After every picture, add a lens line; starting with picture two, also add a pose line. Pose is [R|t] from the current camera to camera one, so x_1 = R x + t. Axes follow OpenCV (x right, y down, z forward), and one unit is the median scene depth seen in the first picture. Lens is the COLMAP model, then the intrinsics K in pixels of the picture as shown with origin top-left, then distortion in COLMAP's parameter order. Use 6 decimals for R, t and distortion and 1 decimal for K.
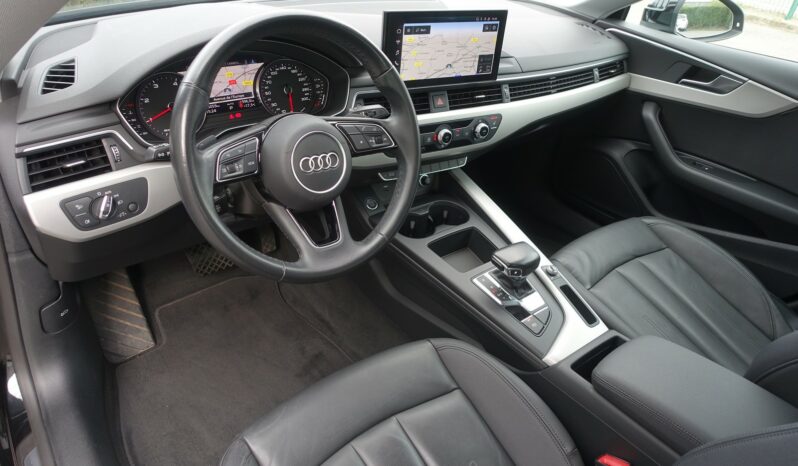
lens RADIAL K [[543.0, 0, 398.5], [0, 543.0, 231.0], [0, 0, 1]] dist [-0.005067, 0.001225]
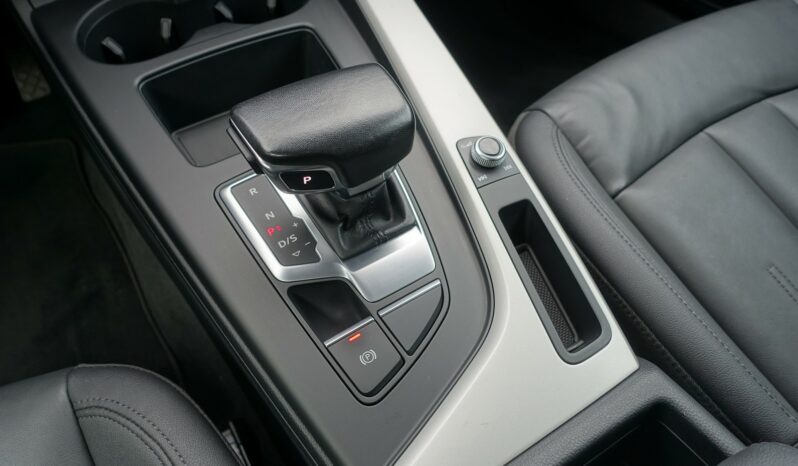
lens RADIAL K [[543.0, 0, 400.5], [0, 543.0, 232.7], [0, 0, 1]] dist [-0.005067, 0.001225]
pose [[0.989295, 0.012755, -0.145368, 0.285052], [0.031873, 0.953233, 0.300552, 0.019176], [0.142404, -0.301968, 0.942622, 0.686921]]
